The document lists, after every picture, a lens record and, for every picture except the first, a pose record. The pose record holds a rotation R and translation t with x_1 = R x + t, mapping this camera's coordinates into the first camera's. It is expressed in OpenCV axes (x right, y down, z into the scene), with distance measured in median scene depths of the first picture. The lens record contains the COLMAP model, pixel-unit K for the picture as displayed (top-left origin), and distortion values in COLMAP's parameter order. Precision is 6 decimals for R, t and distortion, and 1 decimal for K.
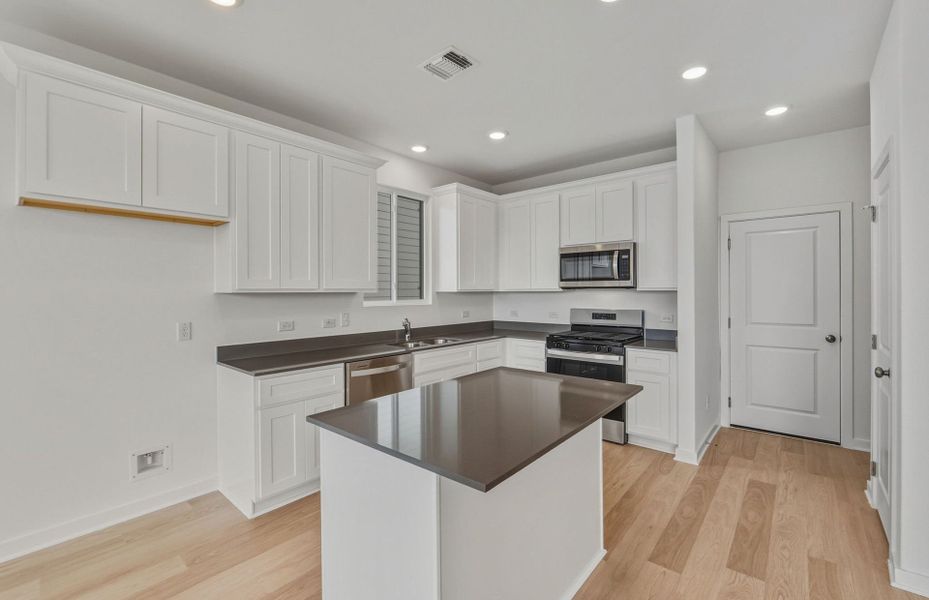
lens RADIAL K [[398.2, 0, 464.3], [0, 398.2, 292.3], [0, 0, 1]] dist [-0.001825, 0.000105]
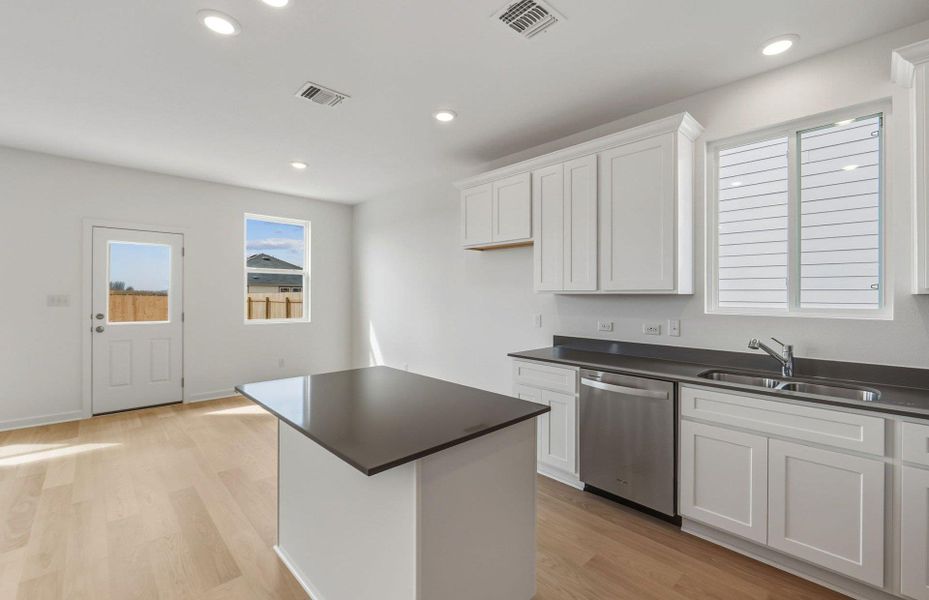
lens RADIAL K [[398.2, 0, 464.3], [0, 398.2, 292.3], [0, 0, 1]] dist [-0.001825, 0.000105]
pose [[-0.101397, -0.002496, -0.994843, 0.362129], [-0.003261, 0.999992, -0.002177, -0.000414], [0.994841, 0.003023, -0.101404, 0.432348]]
